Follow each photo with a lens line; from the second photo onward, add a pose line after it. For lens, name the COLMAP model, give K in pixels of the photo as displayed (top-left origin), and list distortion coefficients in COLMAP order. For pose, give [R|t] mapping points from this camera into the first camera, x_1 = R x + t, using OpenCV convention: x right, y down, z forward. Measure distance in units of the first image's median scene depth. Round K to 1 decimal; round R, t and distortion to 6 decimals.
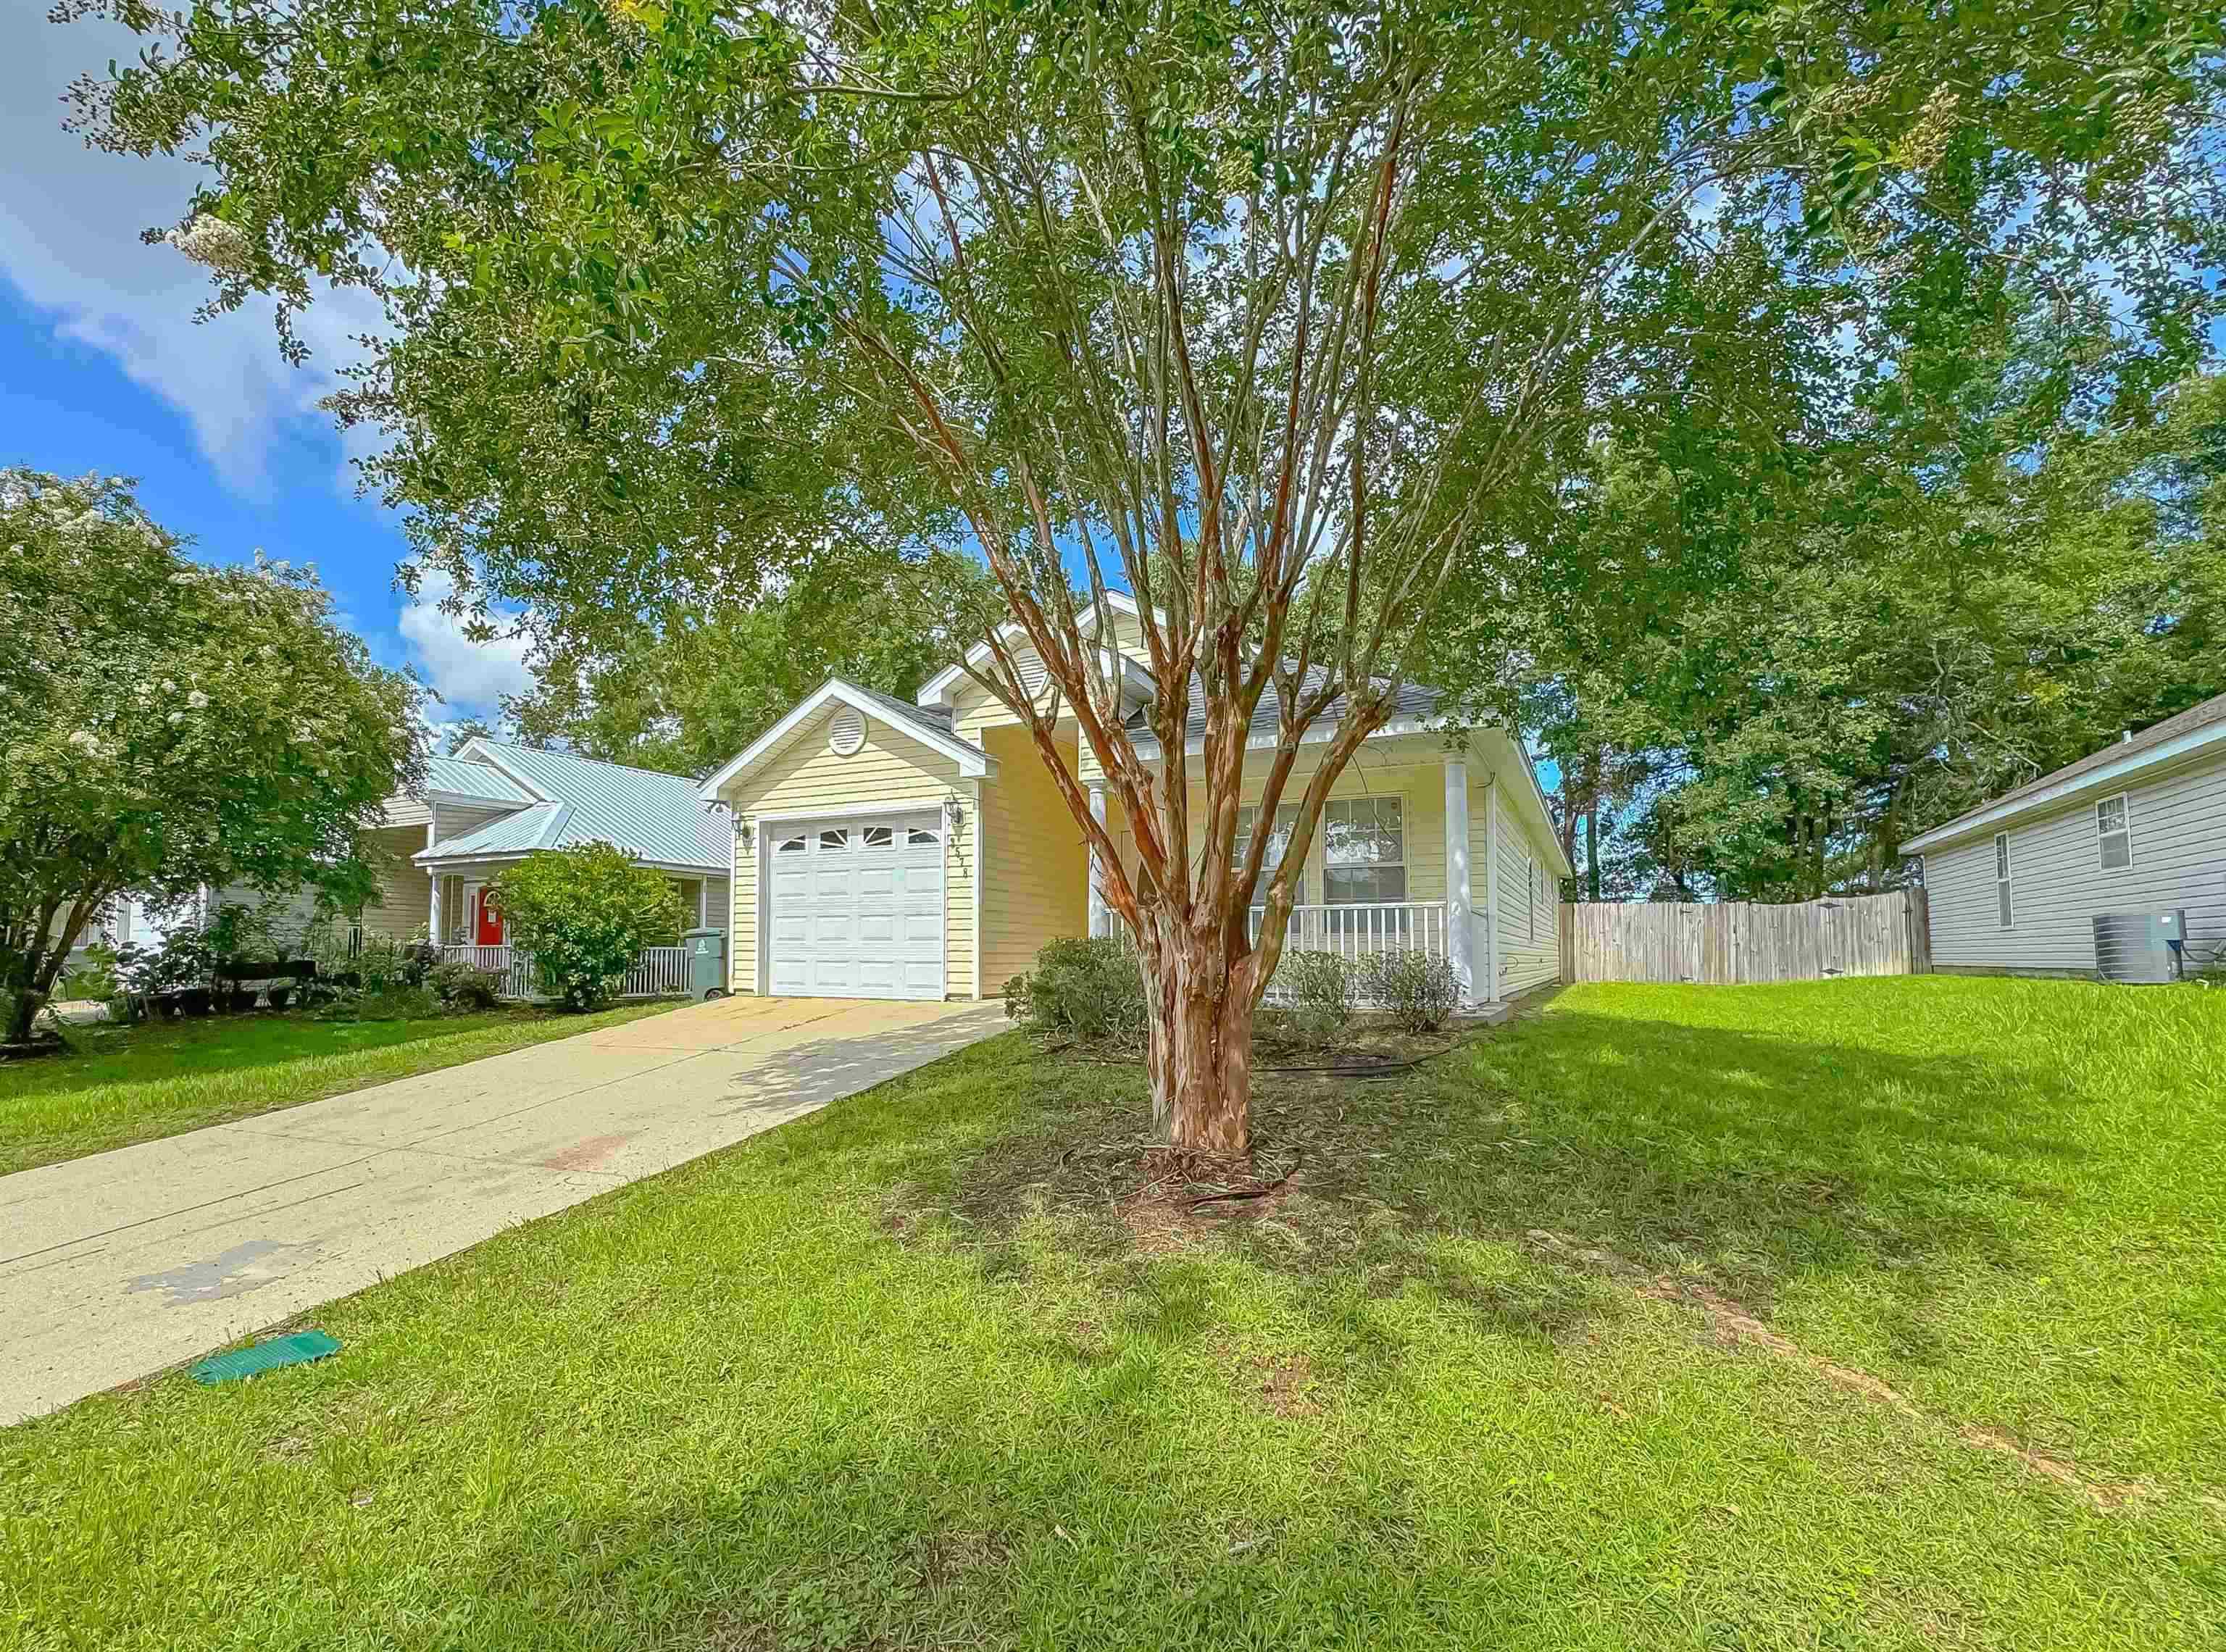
lens RADIAL K [[1028.7, 0, 1100.4], [0, 1028.7, 865.5], [0, 0, 1]] dist [-0.001825, 0.000012]
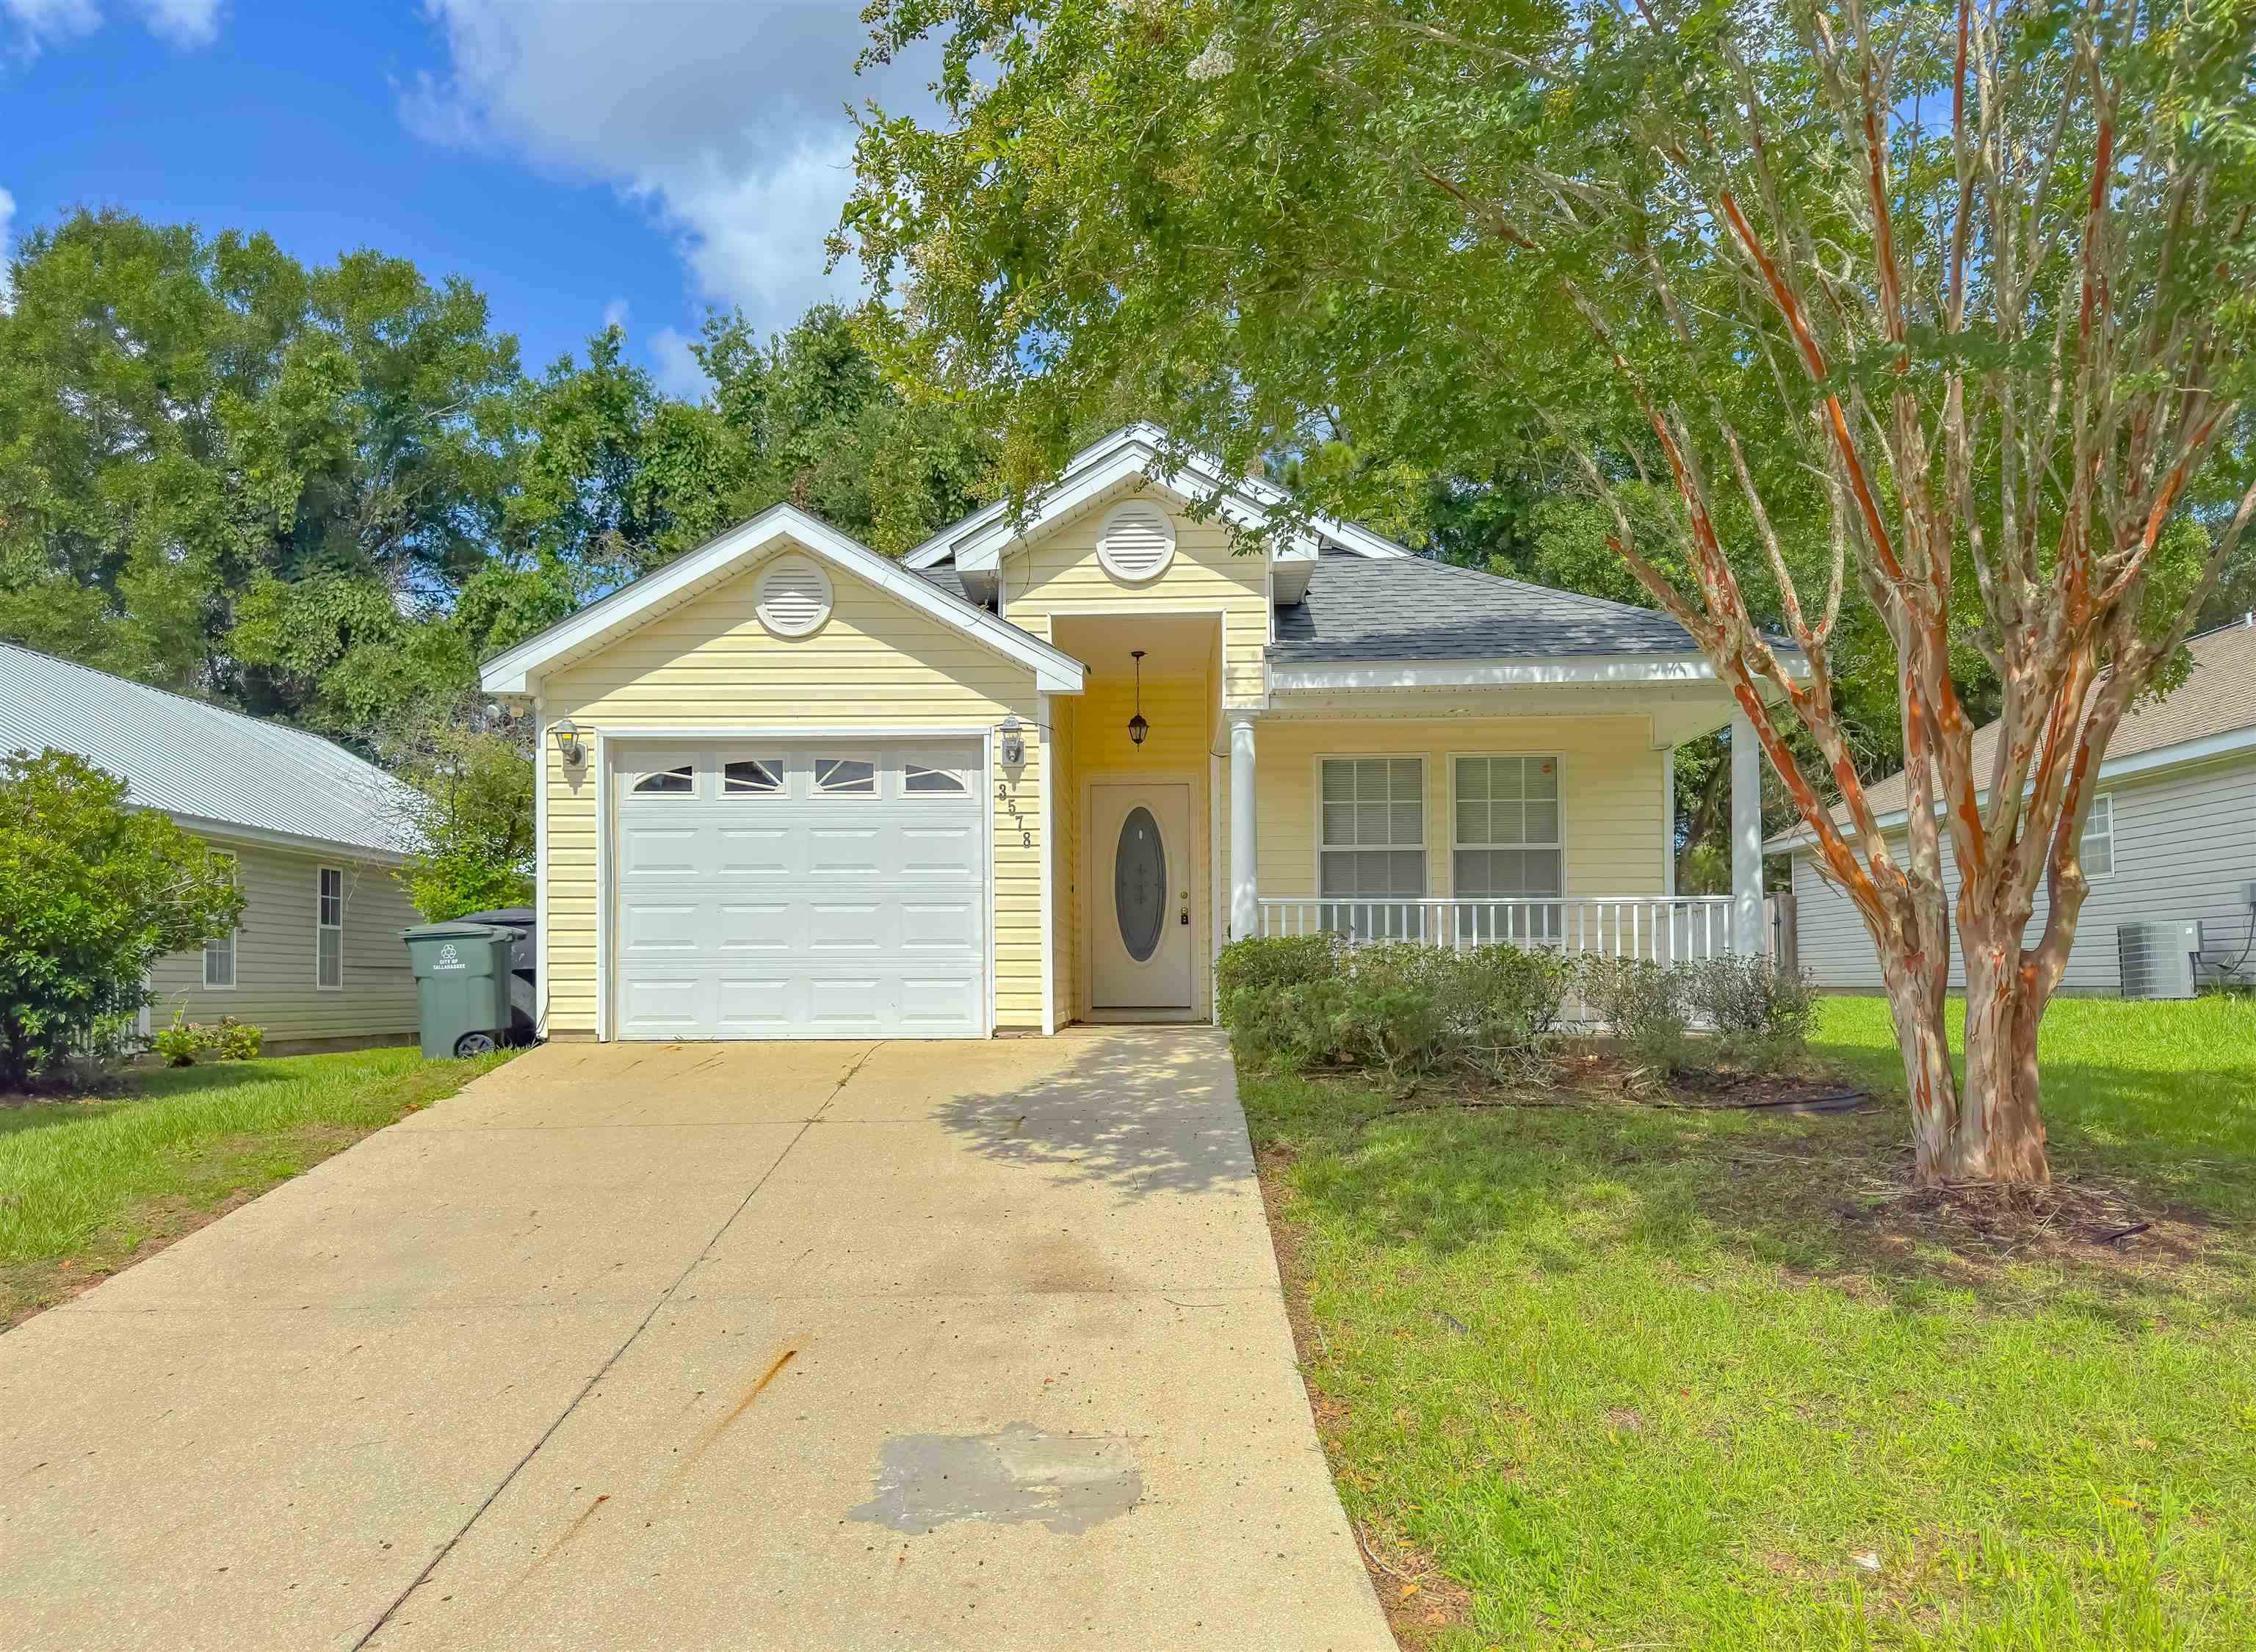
lens RADIAL K [[1591.9, 0, 1127.6], [0, 1591.9, 909.8], [0, 0, 1]] dist [0.061036, -0.001434]
pose [[0.905314, 0.014112, 0.424508, -0.474524], [-0.030570, 0.999021, 0.031984, 0.016614], [-0.423641, -0.041933, 0.904859, 0.065018]]
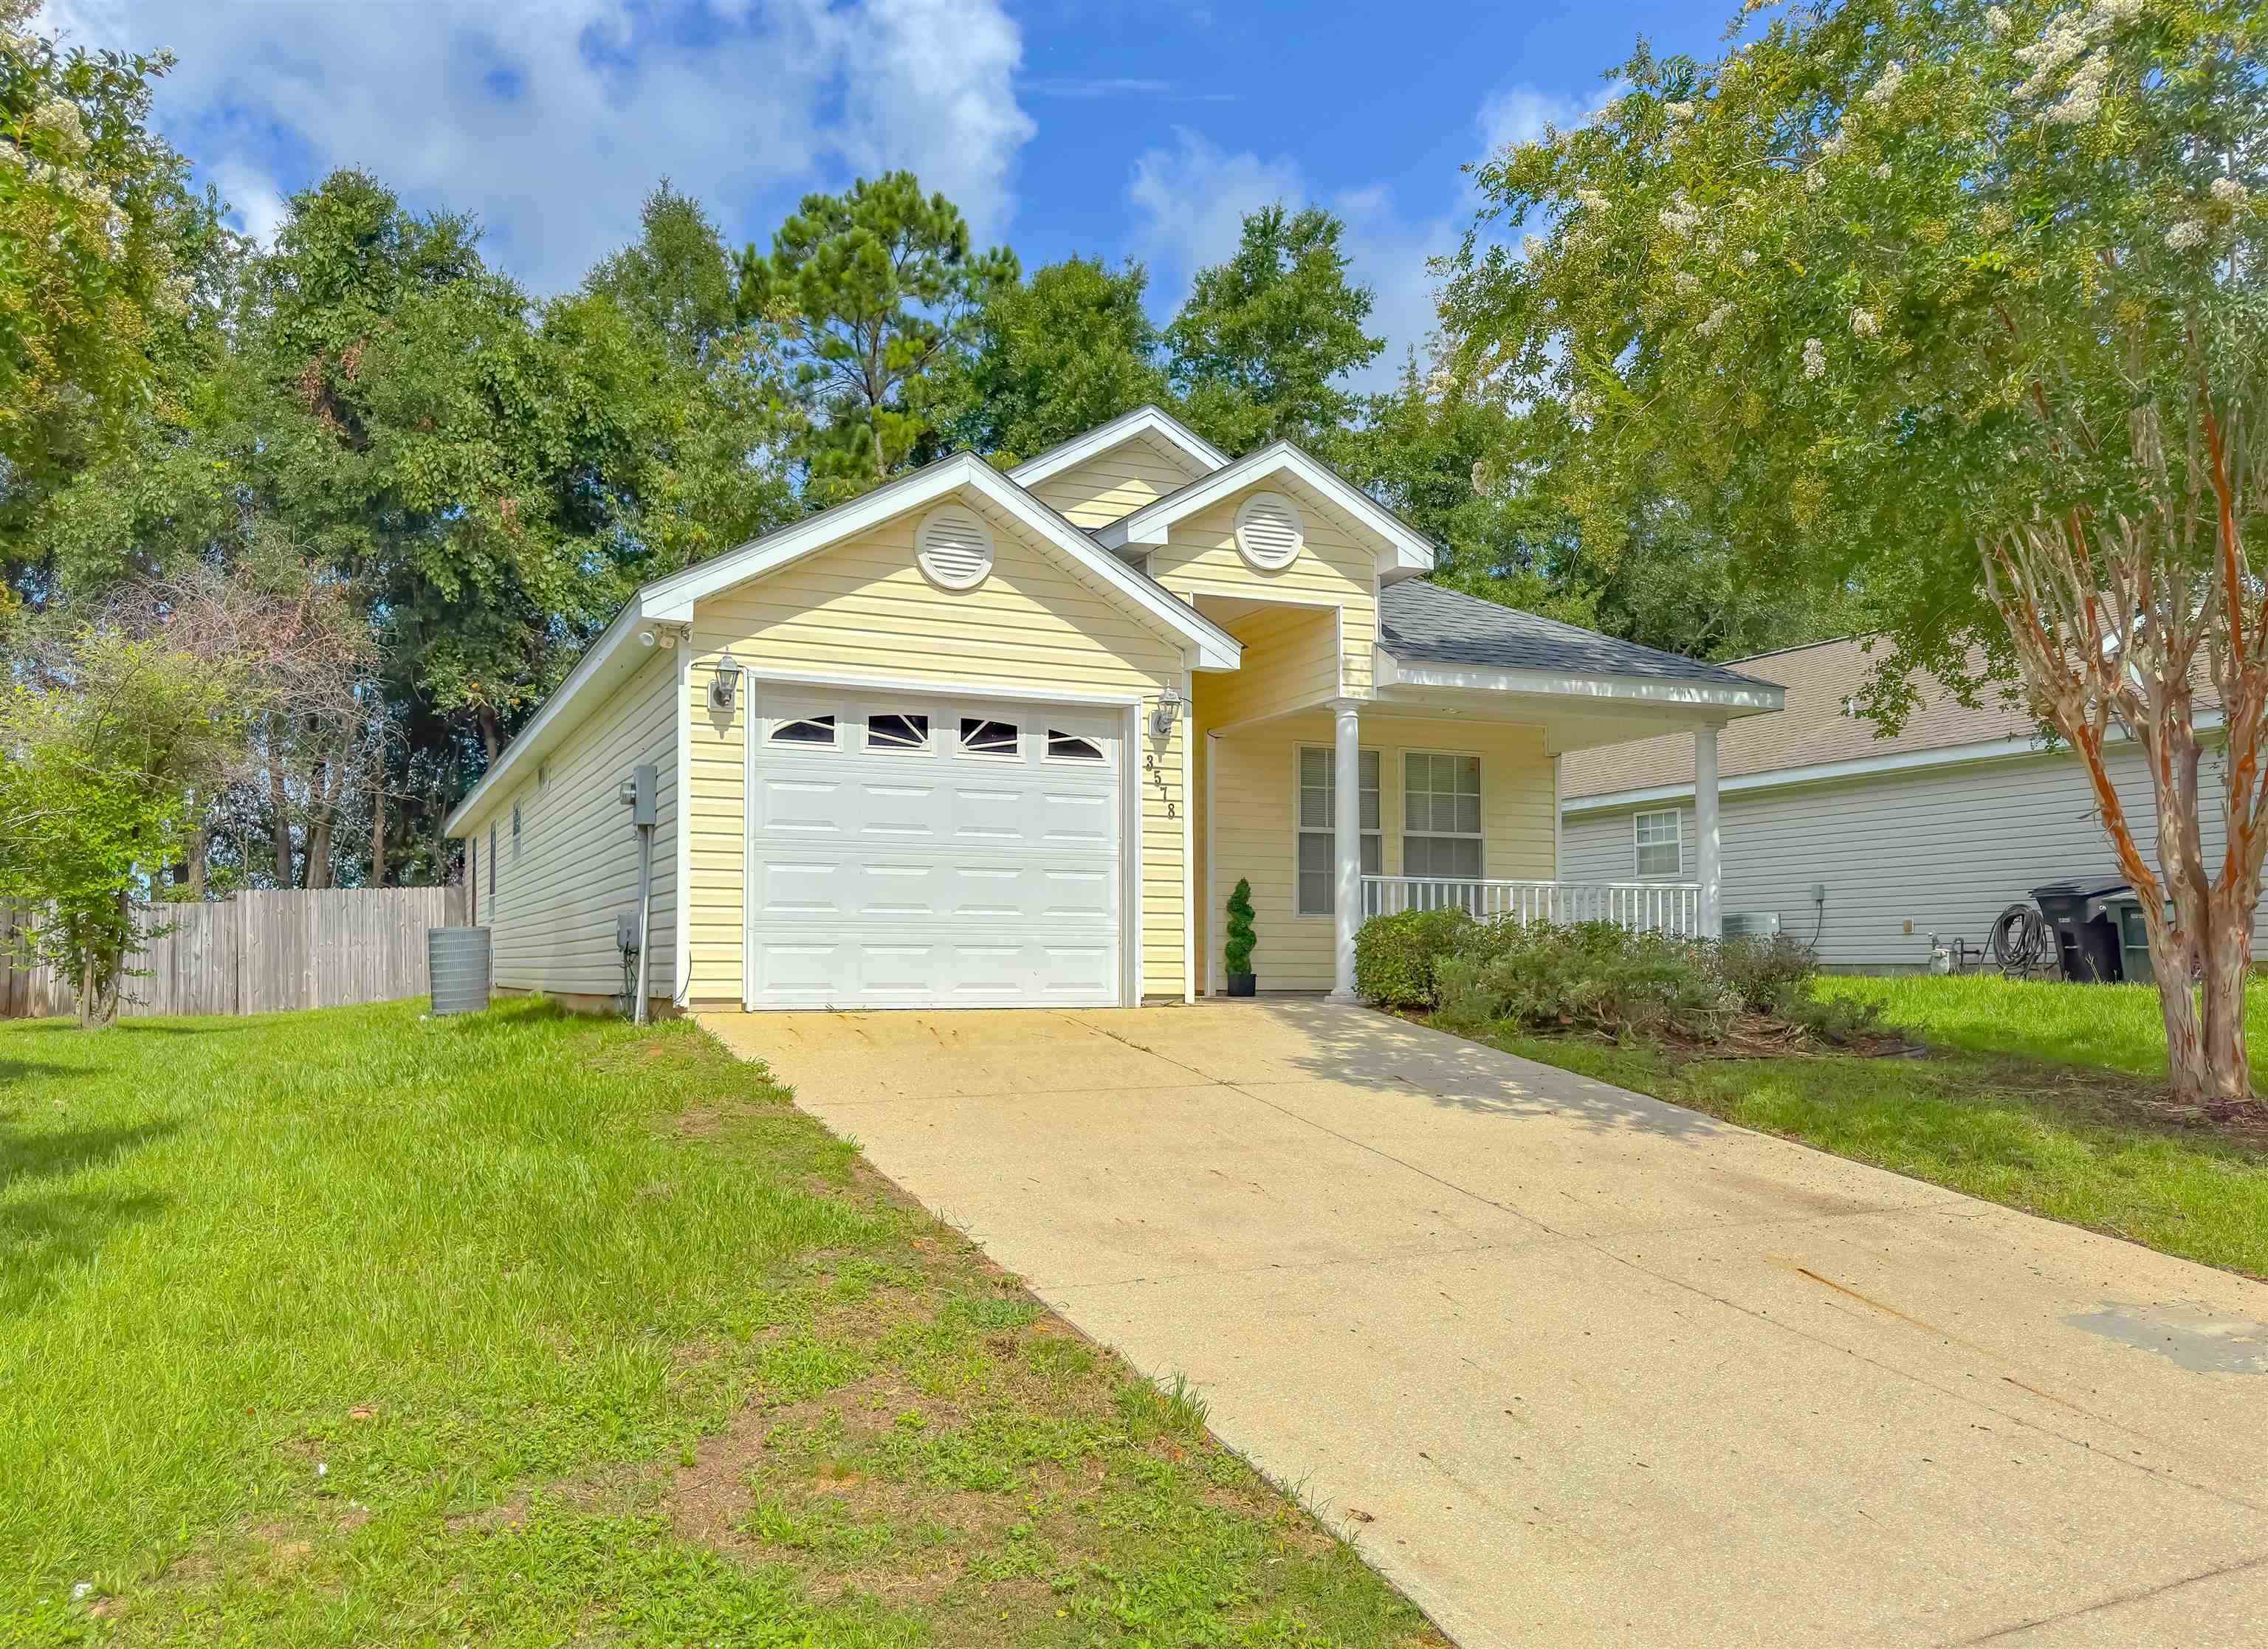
lens RADIAL K [[1630.5, 0, 1141.5], [0, 1630.5, 853.0], [0, 0, 1]] dist [0.093165, -0.156117]
pose [[0.645518, 0.051450, 0.762010, -0.891426], [-0.067431, 0.997671, -0.010239, 0.043966], [-0.760763, -0.044774, 0.647484, 0.322849]]
